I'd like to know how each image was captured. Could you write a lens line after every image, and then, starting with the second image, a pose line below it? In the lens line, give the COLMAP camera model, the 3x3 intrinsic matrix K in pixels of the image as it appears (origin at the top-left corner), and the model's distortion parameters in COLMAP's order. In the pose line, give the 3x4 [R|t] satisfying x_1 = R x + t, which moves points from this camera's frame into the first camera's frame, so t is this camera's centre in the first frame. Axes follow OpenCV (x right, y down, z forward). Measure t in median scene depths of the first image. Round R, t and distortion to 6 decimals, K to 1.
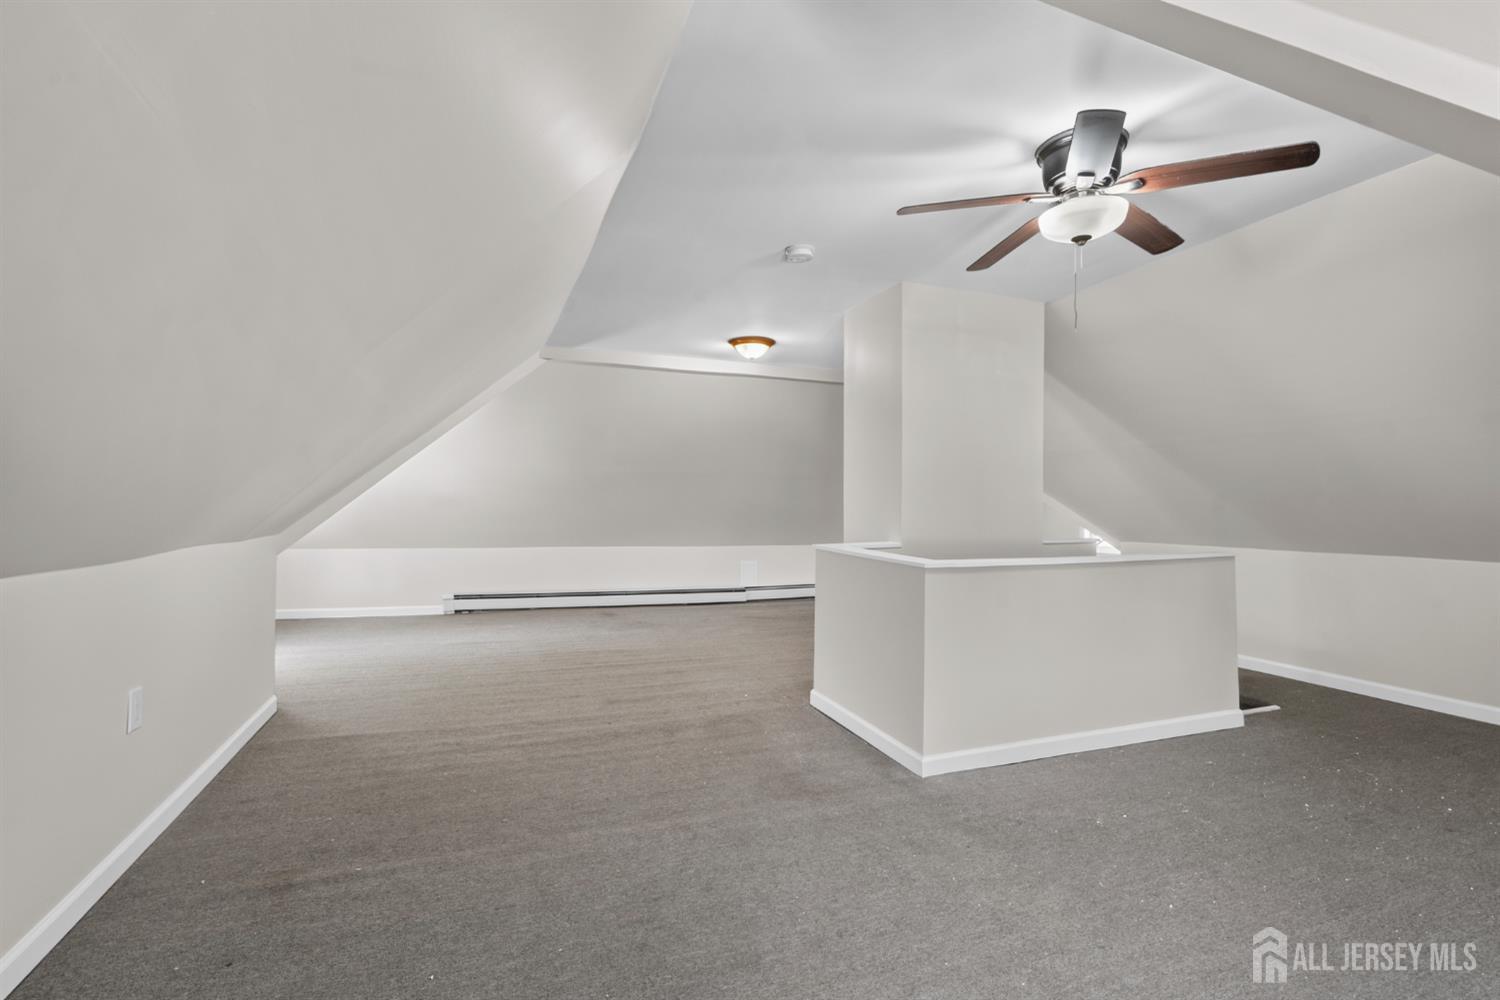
lens RADIAL K [[737.8, 0, 746.1], [0, 737.8, 506.4], [0, 0, 1]] dist [0.002726, 0.000977]
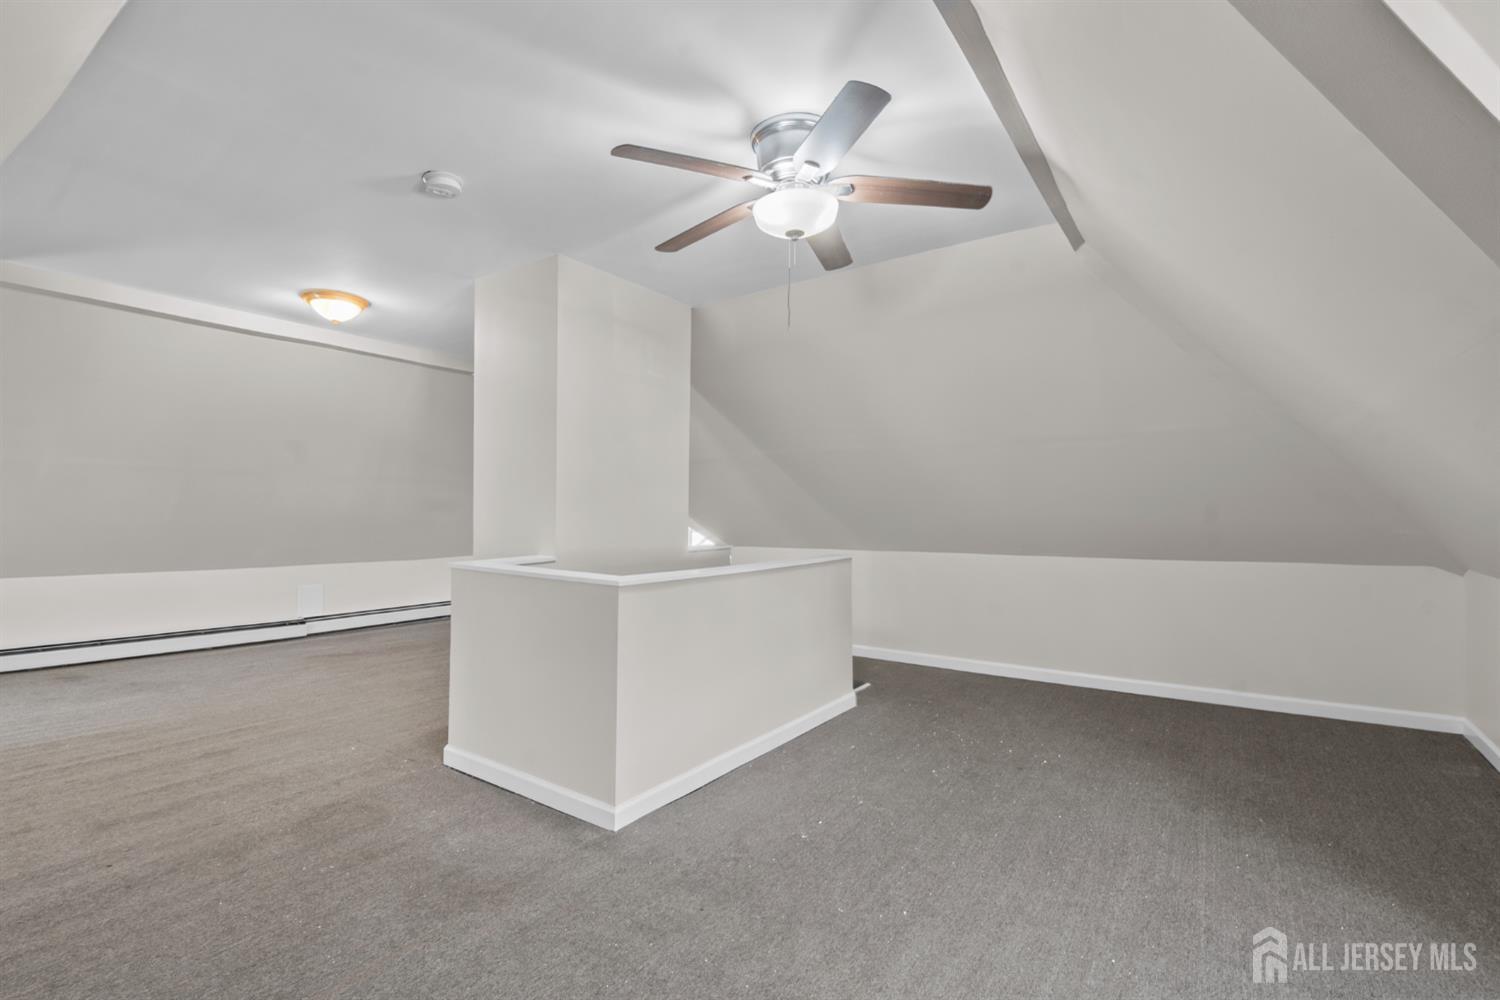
lens RADIAL K [[701.1, 0, 744.9], [0, 701.1, 516.0], [0, 0, 1]] dist [-0.001271, 0.000740]
pose [[0.814119, -0.003496, 0.580687, -0.103683], [0.002010, 0.999993, 0.003202, 0.000053], [-0.580694, -0.001440, 0.814121, 0.243467]]
